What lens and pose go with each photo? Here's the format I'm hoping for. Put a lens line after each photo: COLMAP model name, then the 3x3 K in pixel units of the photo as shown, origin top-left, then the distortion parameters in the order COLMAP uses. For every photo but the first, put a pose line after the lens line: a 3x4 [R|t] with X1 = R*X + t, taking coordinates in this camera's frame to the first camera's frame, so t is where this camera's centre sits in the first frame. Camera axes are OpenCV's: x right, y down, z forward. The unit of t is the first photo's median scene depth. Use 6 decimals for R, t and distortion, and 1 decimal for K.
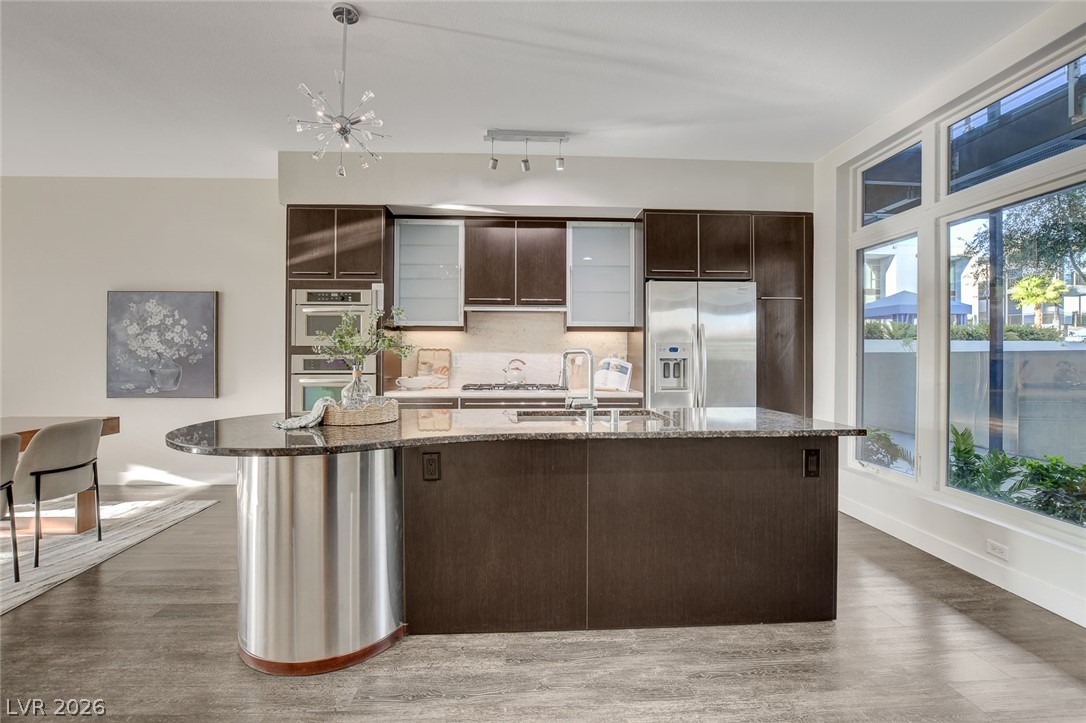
lens RADIAL K [[473.9, 0, 537.5], [0, 473.9, 354.3], [0, 0, 1]] dist [-0.020157, 0.000069]
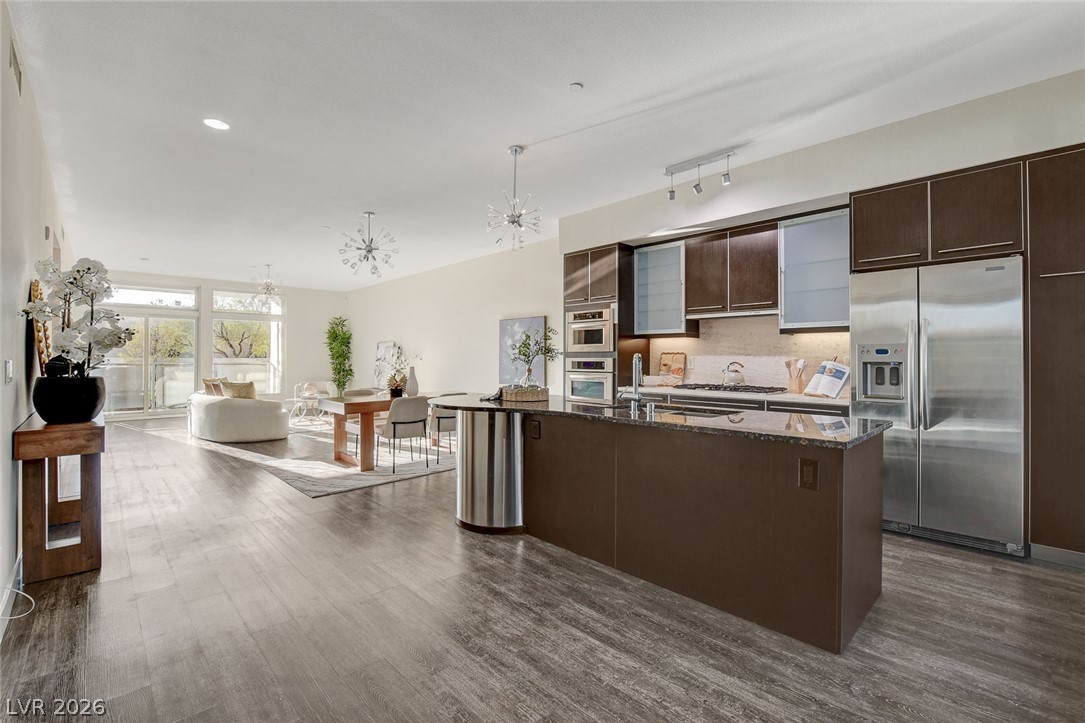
lens RADIAL K [[468.6, 0, 541.2], [0, 468.6, 355.9], [0, 0, 1]] dist [-0.023605, 0.000906]
pose [[0.661249, -0.003428, -0.750159, 0.489638], [0.002814, 0.999994, -0.002089, -0.002216], [0.750161, -0.000729, 0.661255, -0.007186]]
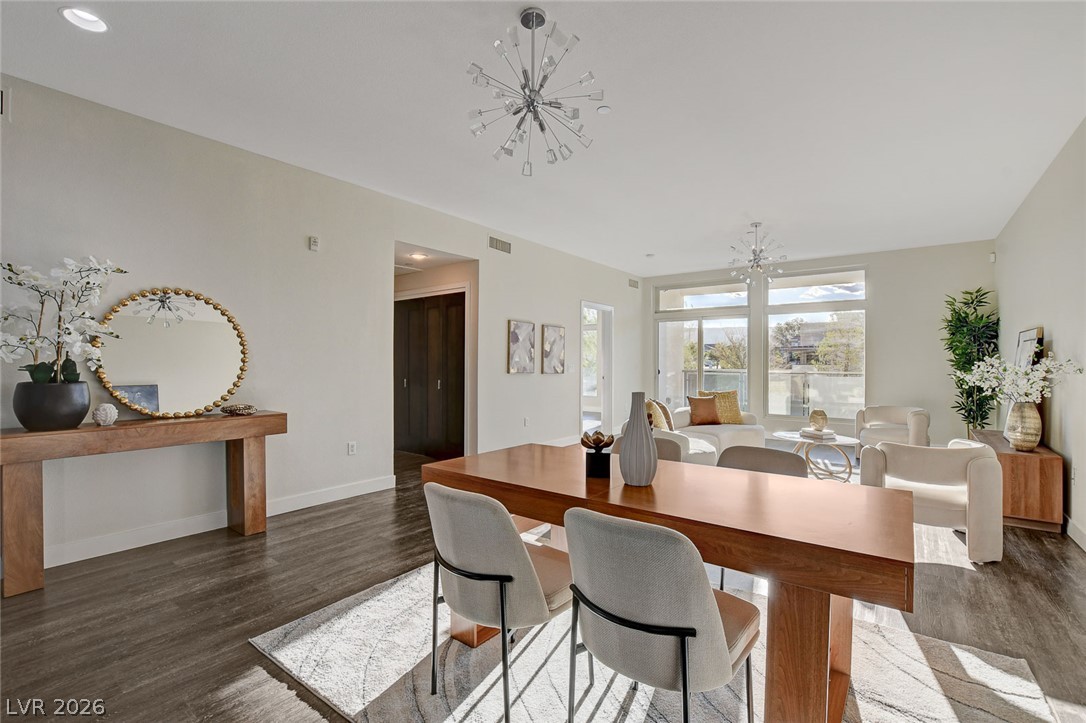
lens RADIAL K [[477.8, 0, 543.0], [0, 477.8, 361.5], [0, 0, 1]] dist [-0.015002, -0.000394]
pose [[-0.646127, -0.005418, -0.763211, -0.426013], [-0.003136, 0.999985, -0.004443, -0.002624], [0.763224, -0.000478, -0.646134, 0.904661]]
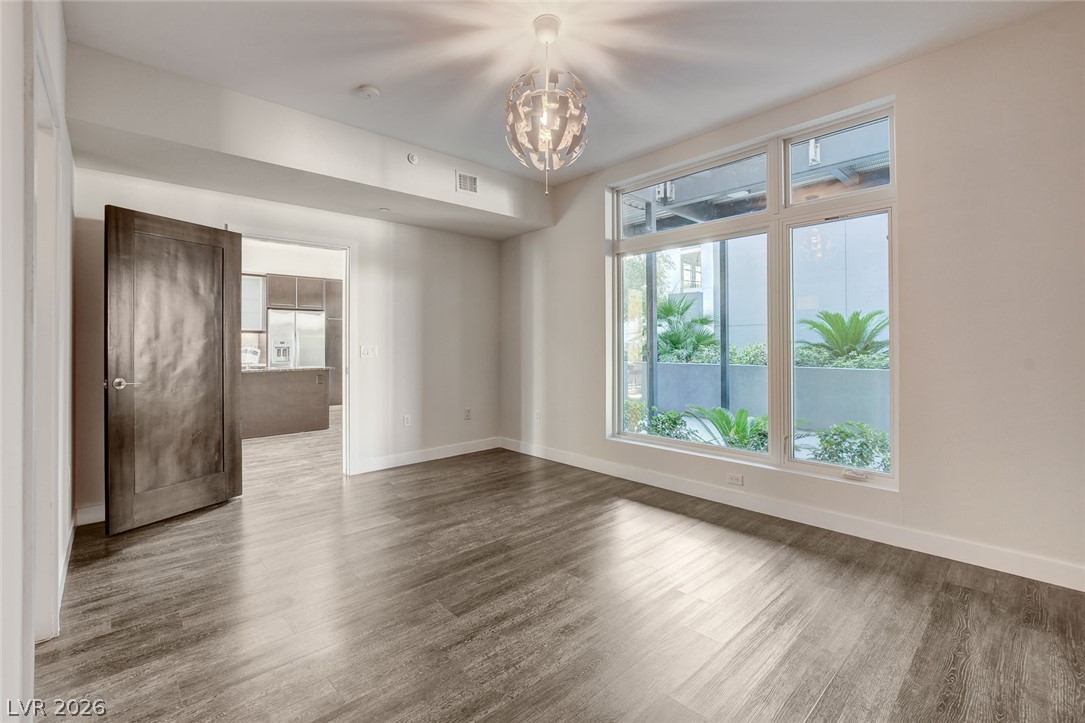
lens RADIAL K [[472.7, 0, 540.2], [0, 472.7, 341.3], [0, 0, 1]] dist [-0.001521, 0.000029]
pose [[0.767335, -0.001679, 0.641244, -0.175346], [0.008321, 0.999938, -0.007339, 0.008381], [-0.641193, 0.010967, 0.767302, -1.314537]]
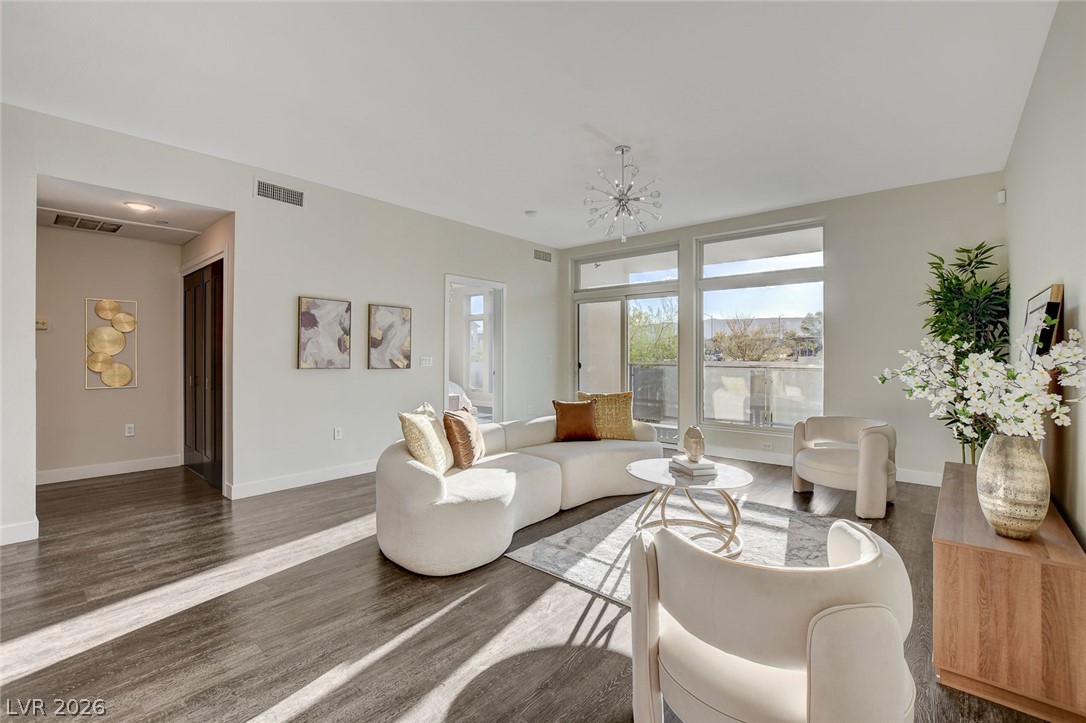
lens RADIAL K [[474.2, 0, 541.9], [0, 474.2, 352.2], [0, 0, 1]] dist [-0.013758, 0.000937]
pose [[-0.692220, -0.006153, -0.721661, -1.134259], [-0.001312, 0.999973, -0.007268, -0.003423], [0.721686, -0.004084, -0.692209, 1.017644]]
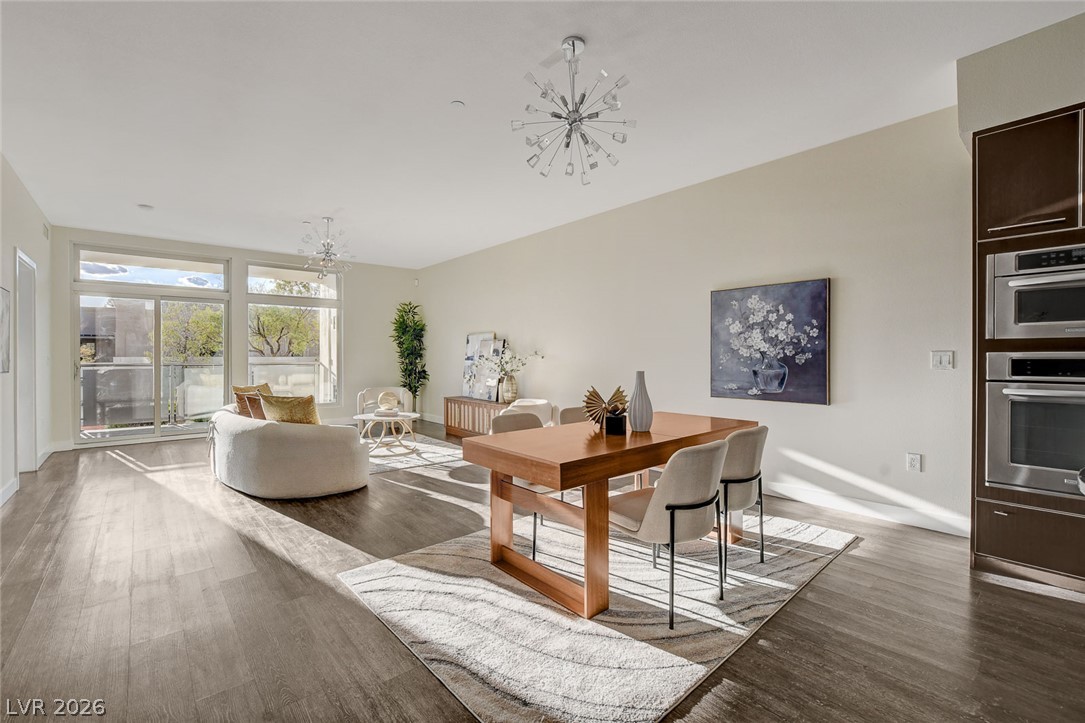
lens RADIAL K [[473.7, 0, 541.4], [0, 473.7, 352.2], [0, 0, 1]] dist [-0.013758, 0.000937]
pose [[0.614578, -0.008607, -0.788809, -0.372810], [0.004147, 0.999962, -0.007680, 0.003490], [0.788845, 0.001449, 0.614590, 0.084939]]
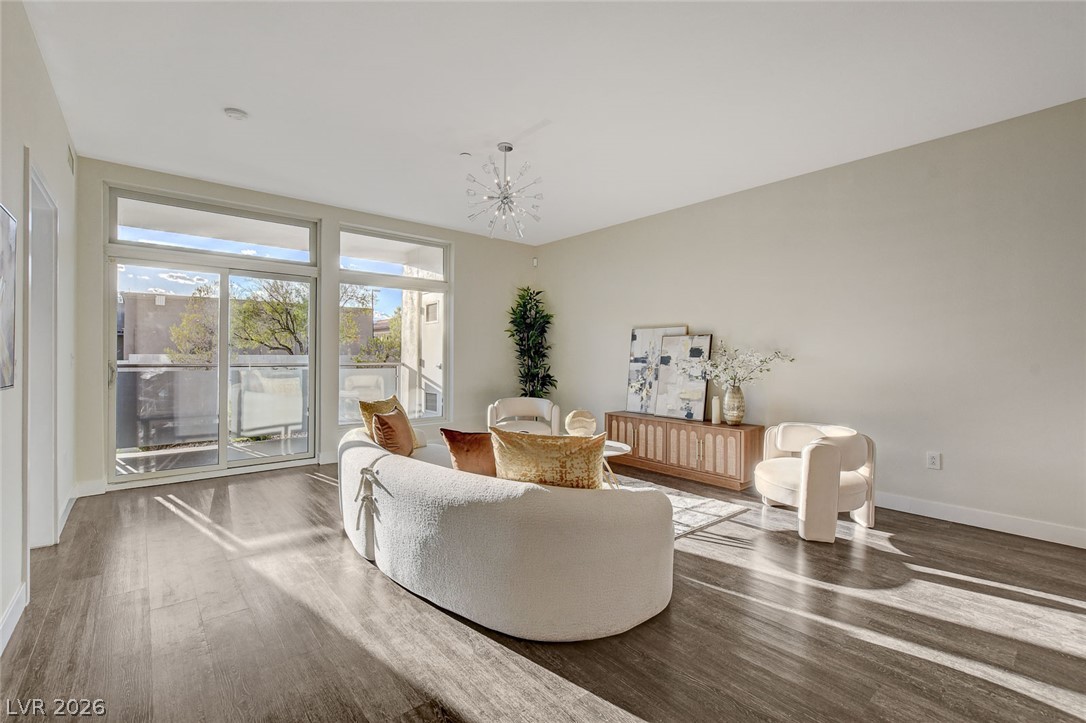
lens RADIAL K [[474.2, 0, 541.9], [0, 474.2, 352.2], [0, 0, 1]] dist [-0.013758, 0.000937]
pose [[0.613216, -0.004149, -0.789904, -1.136800], [-0.003295, 0.999964, -0.007810, 0.000713], [0.789908, 0.007392, 0.613181, -0.064515]]
